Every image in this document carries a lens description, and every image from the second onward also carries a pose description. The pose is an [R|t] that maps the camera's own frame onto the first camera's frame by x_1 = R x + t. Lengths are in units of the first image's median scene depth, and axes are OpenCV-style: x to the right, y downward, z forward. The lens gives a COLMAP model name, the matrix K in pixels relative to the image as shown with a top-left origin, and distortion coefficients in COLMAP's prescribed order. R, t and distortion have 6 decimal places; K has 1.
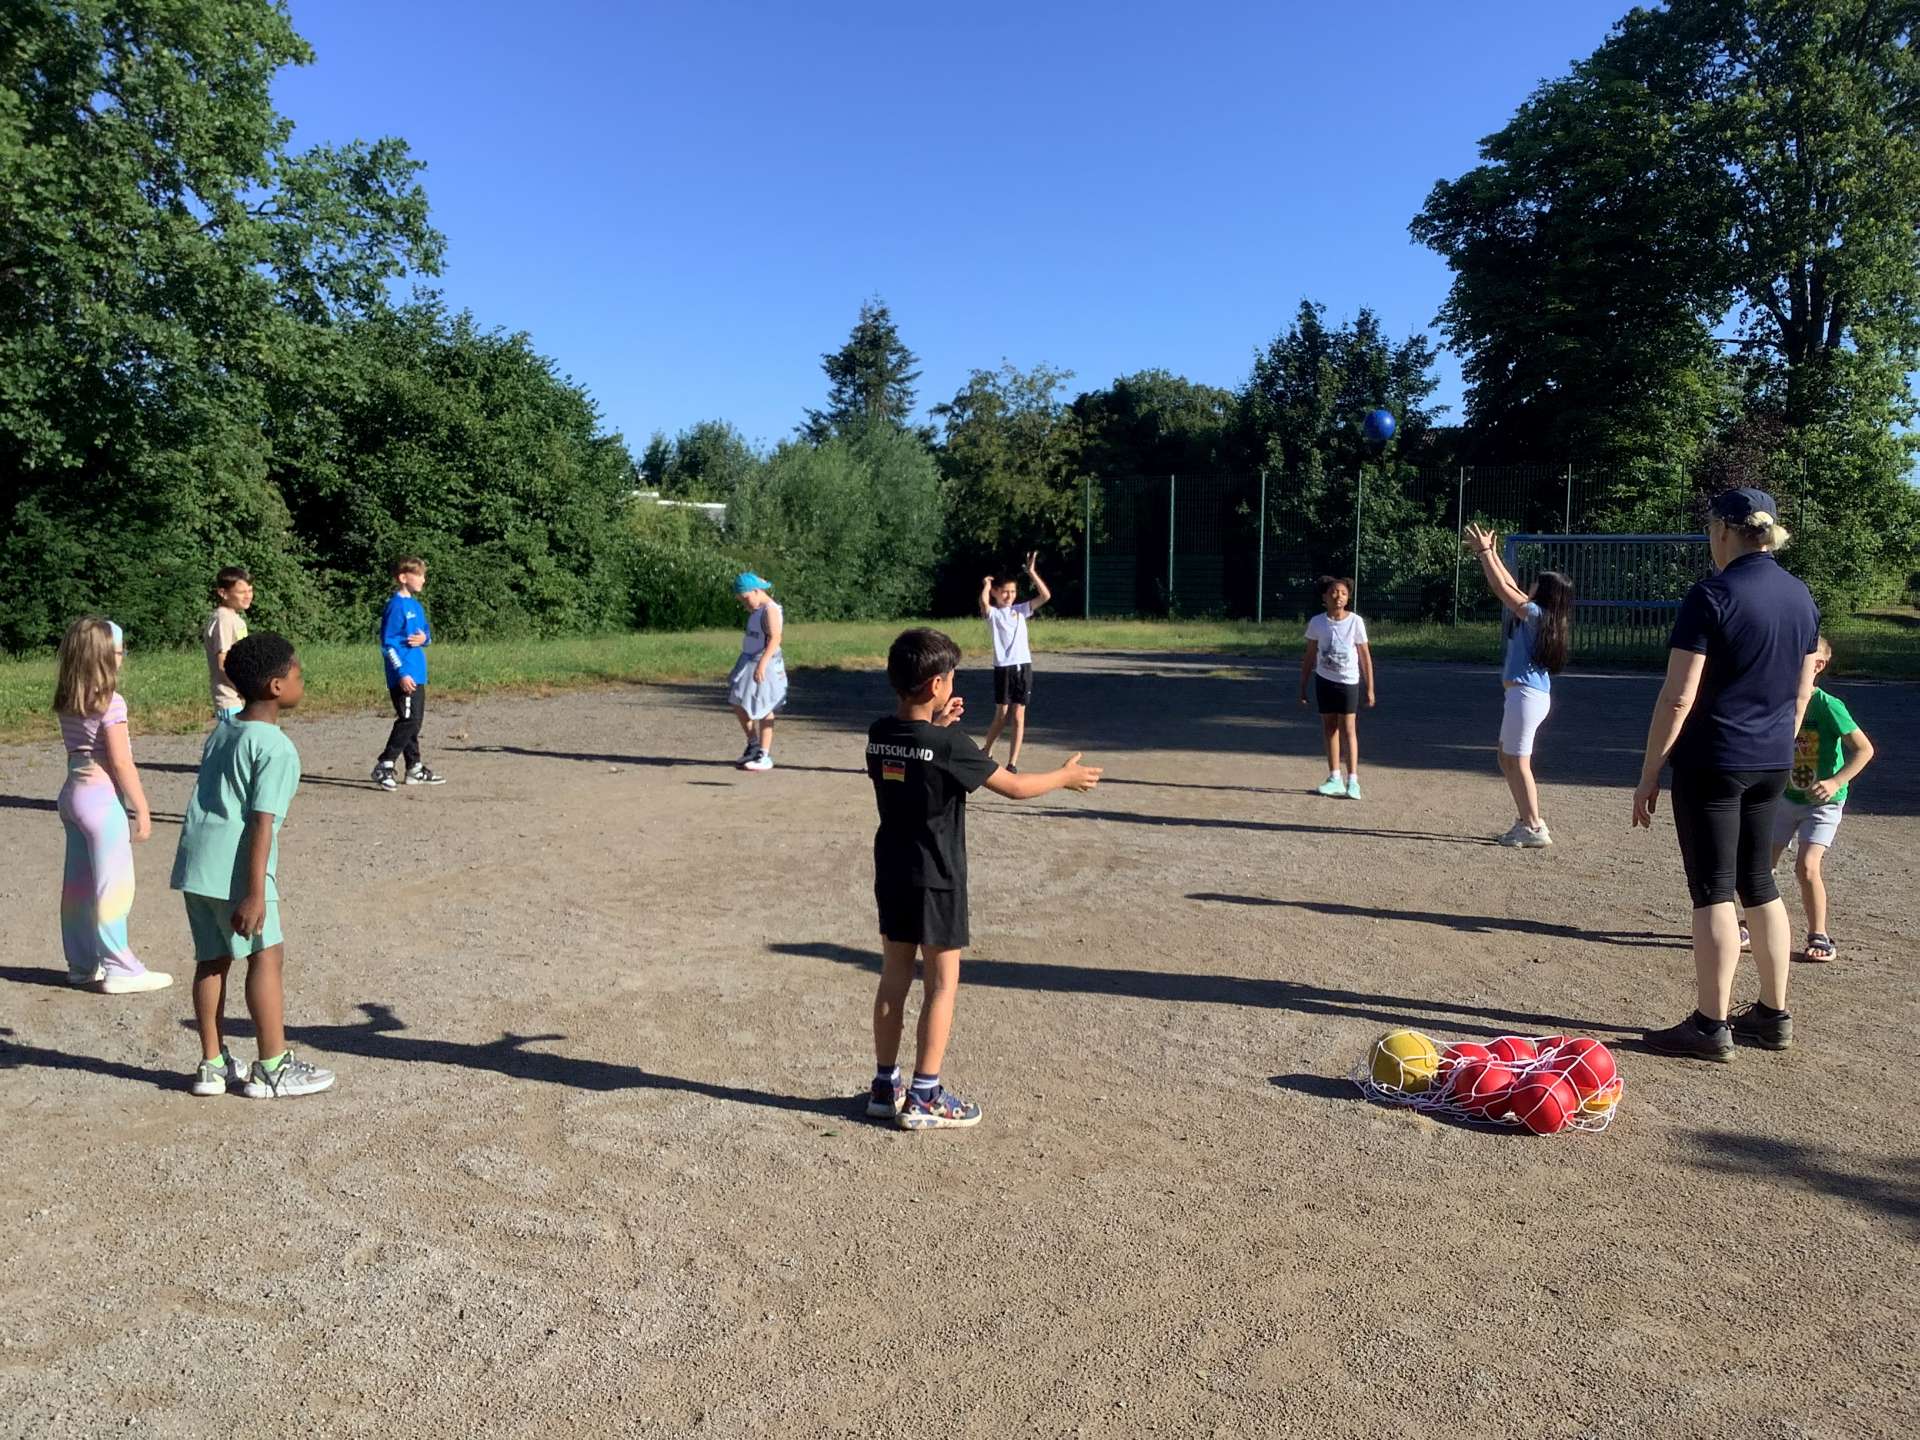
lens RADIAL K [[1733.7, 0, 960.0], [0, 1733.7, 720.0], [0, 0, 1]] dist [0.088076, -0.181401]
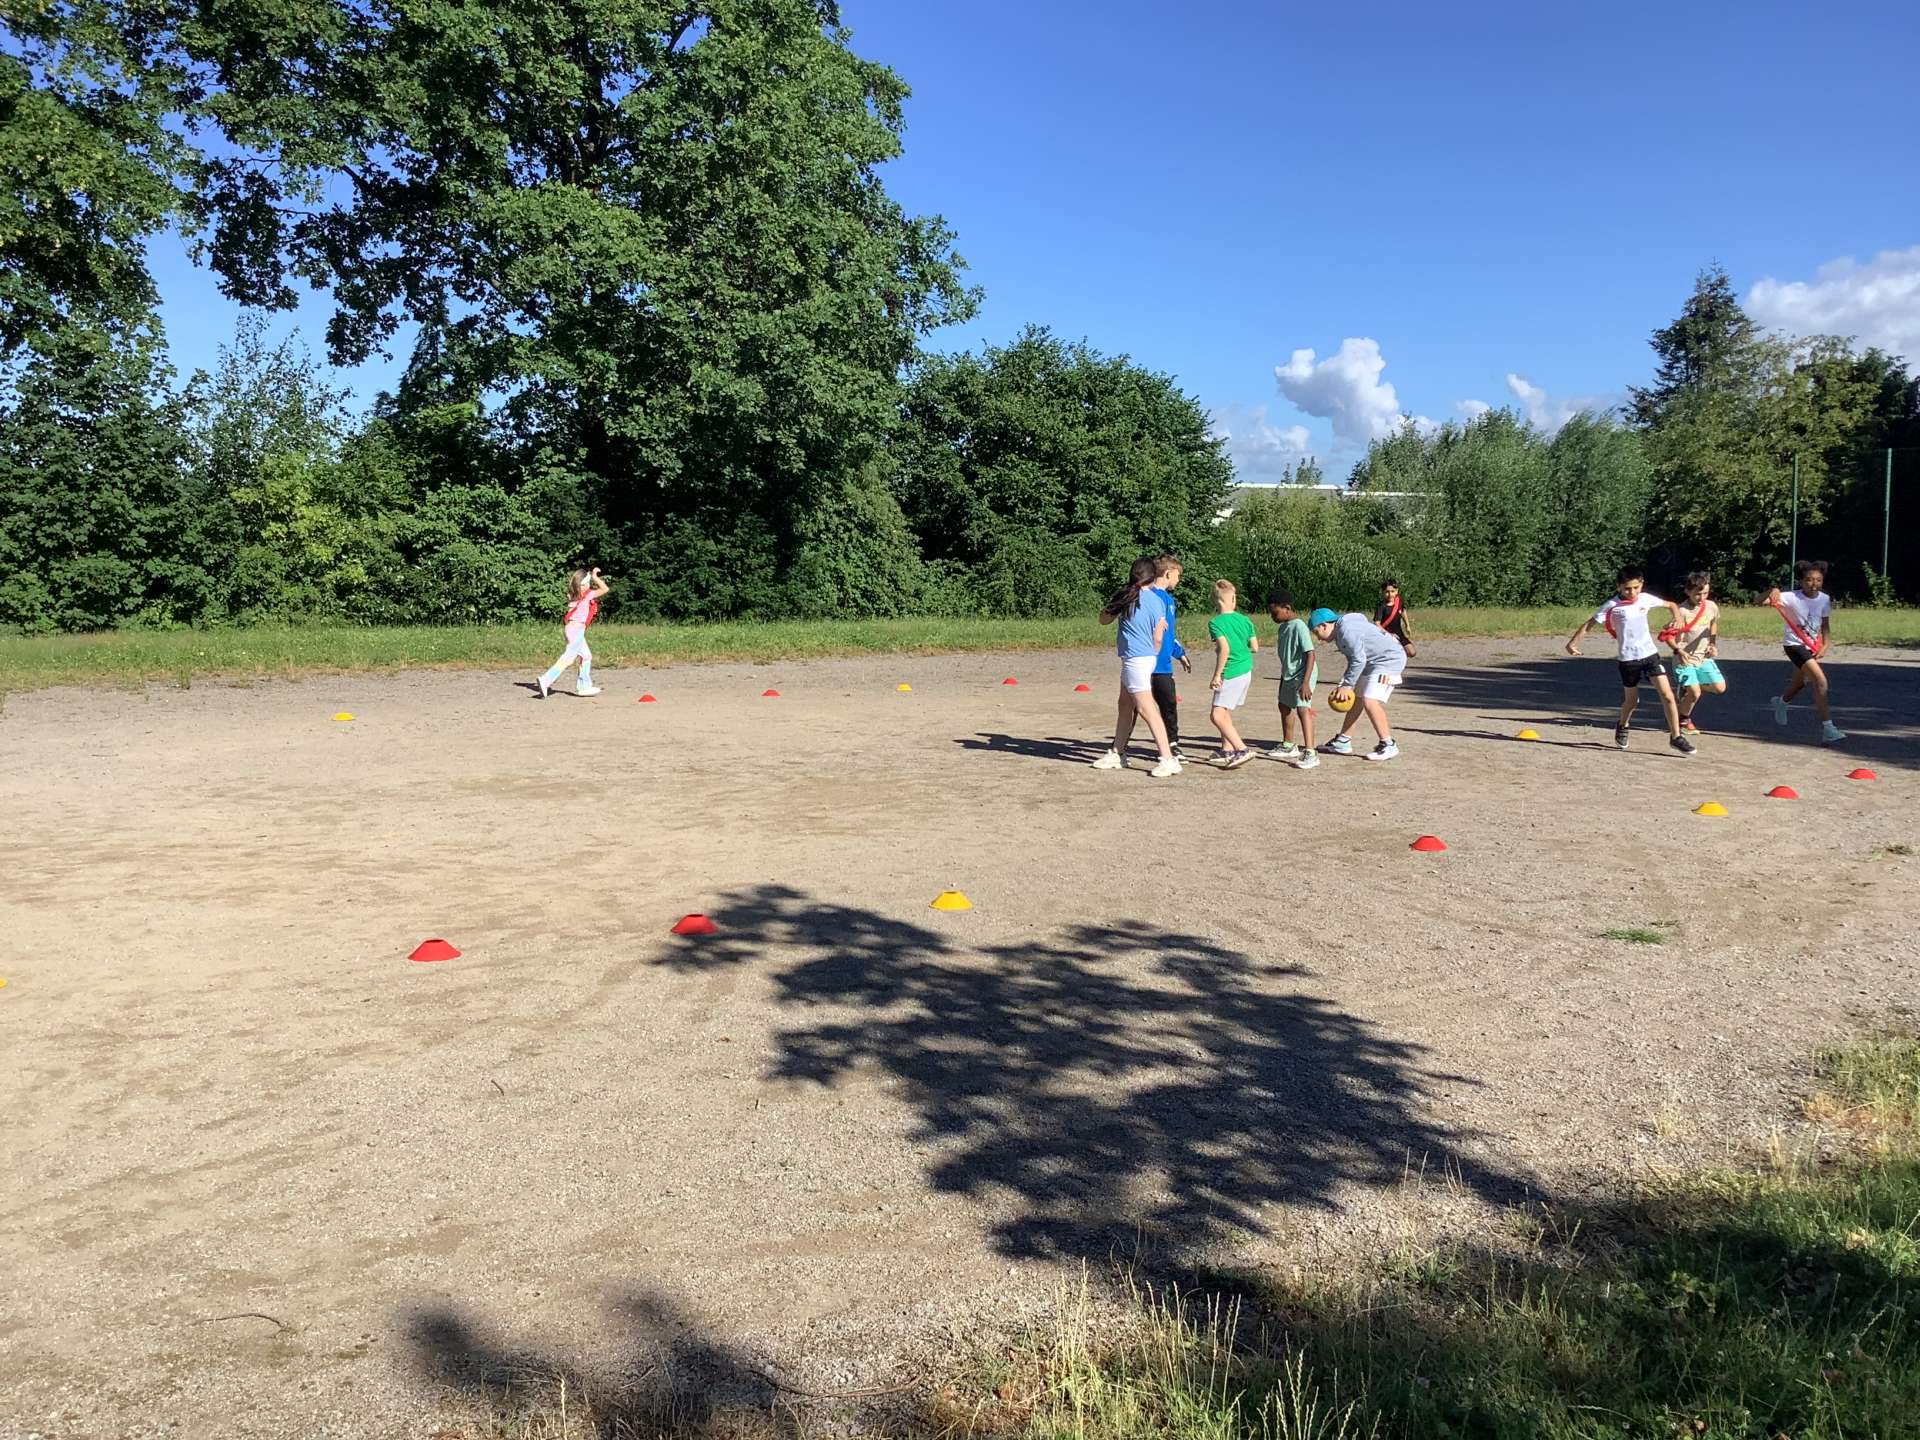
lens RADIAL K [[1718.2, 0, 961.5], [0, 1718.2, 749.1], [0, 0, 1]] dist [0.117900, -0.256754]
pose [[0.860556, 0.049902, -0.506906, 0.171868], [-0.038382, 0.998713, 0.033158, 0.004825], [0.507908, -0.009078, 0.861364, -0.035008]]
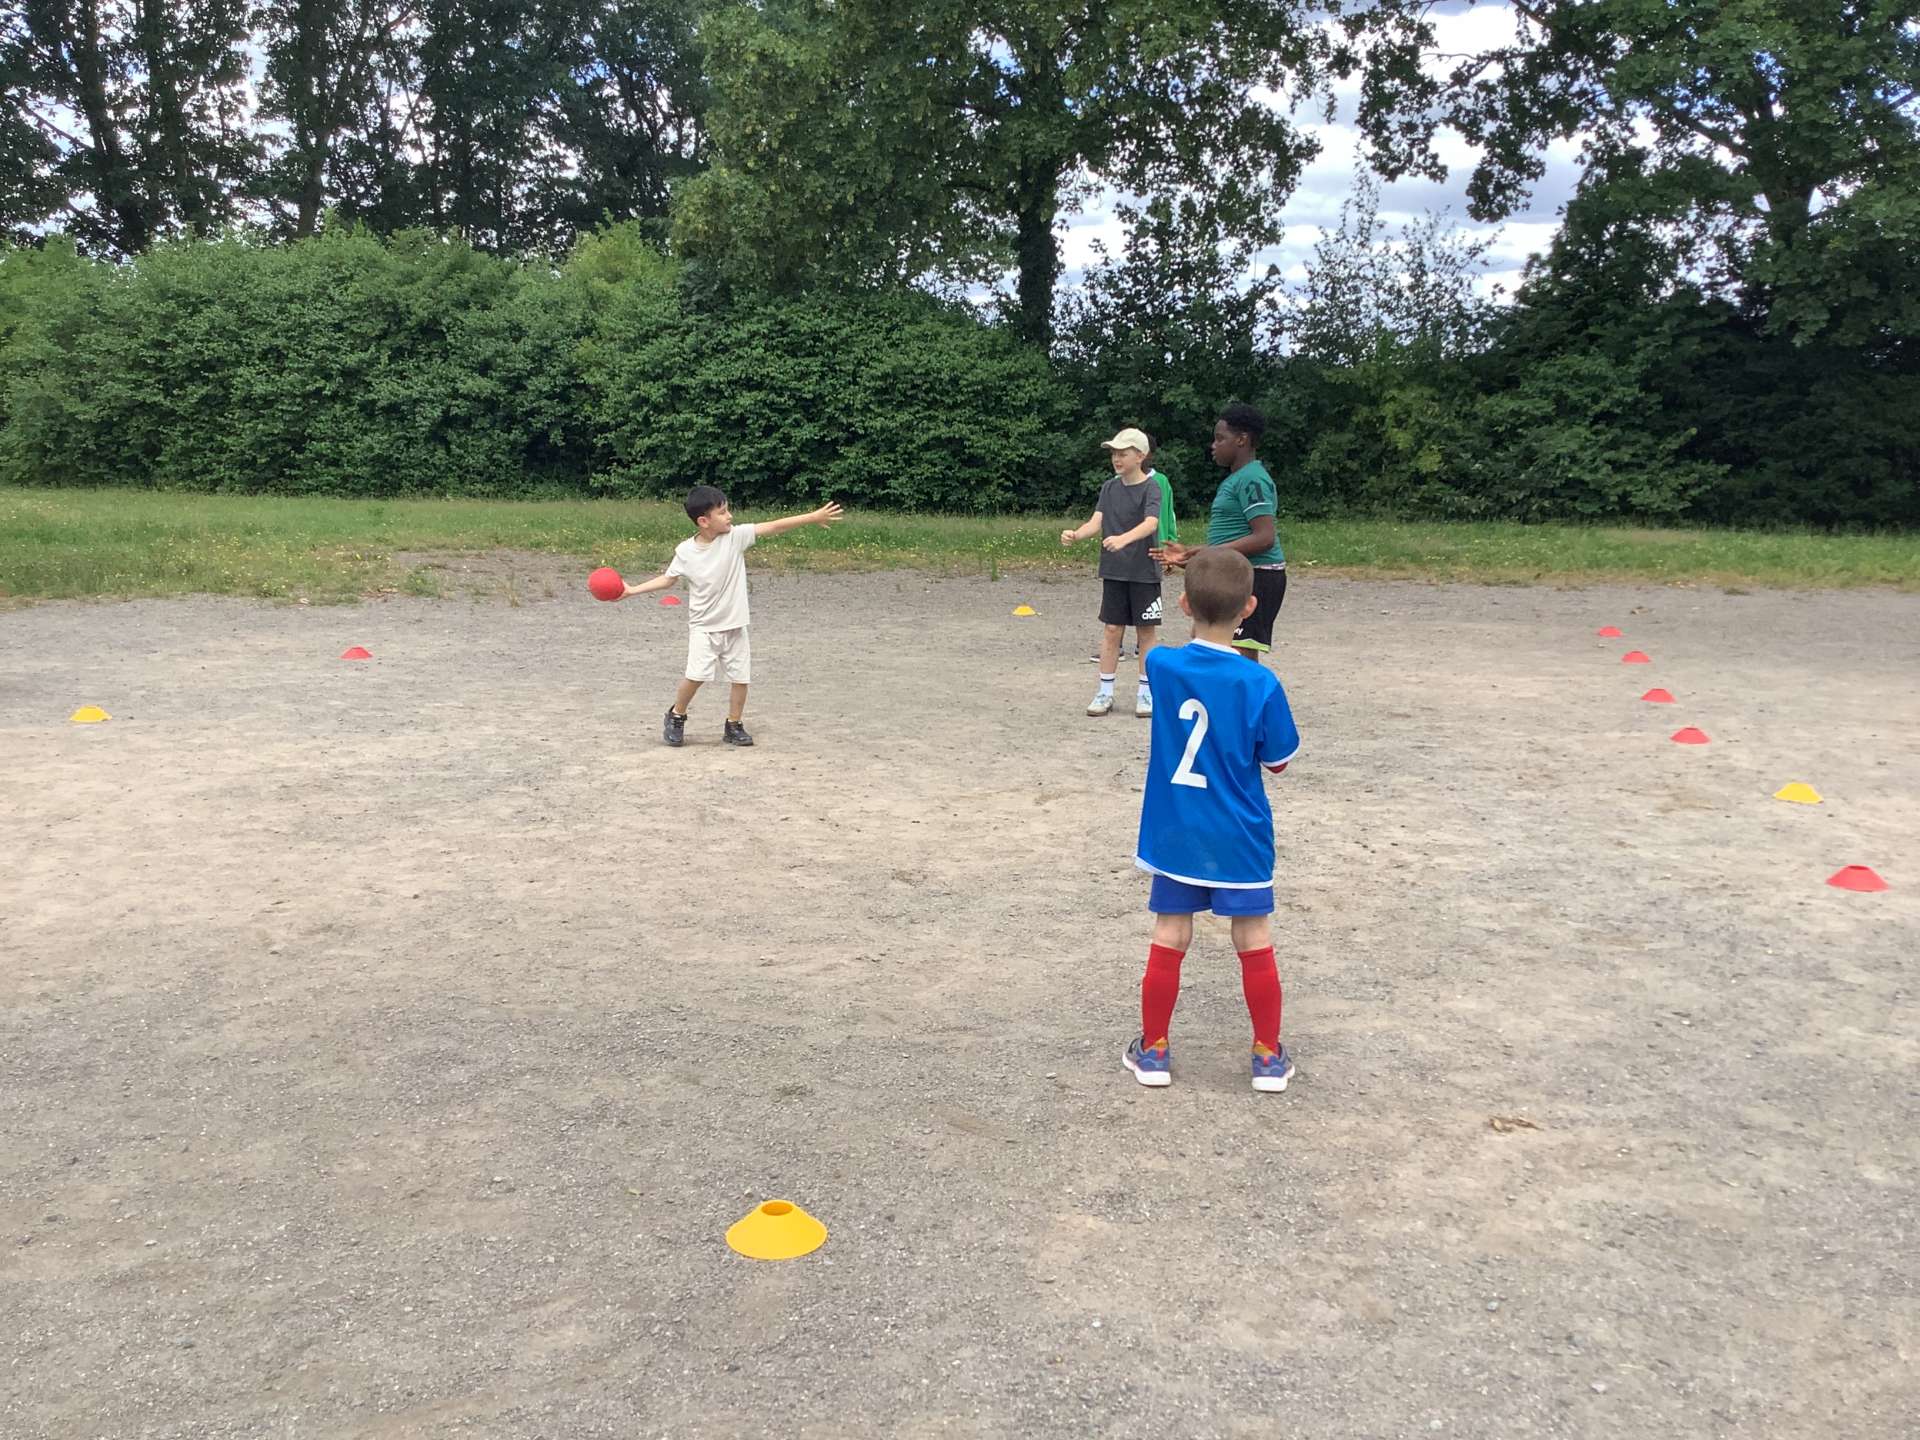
lens RADIAL K [[1701.5, 0, 962.1], [0, 1701.5, 711.9], [0, 0, 1]] dist [0.114895, -0.243969]
pose [[0.234366, 0.147421, -0.960906, 0.178217], [-0.091253, 0.987407, 0.129230, -0.006793], [0.967856, 0.057398, 0.244867, 0.113328]]
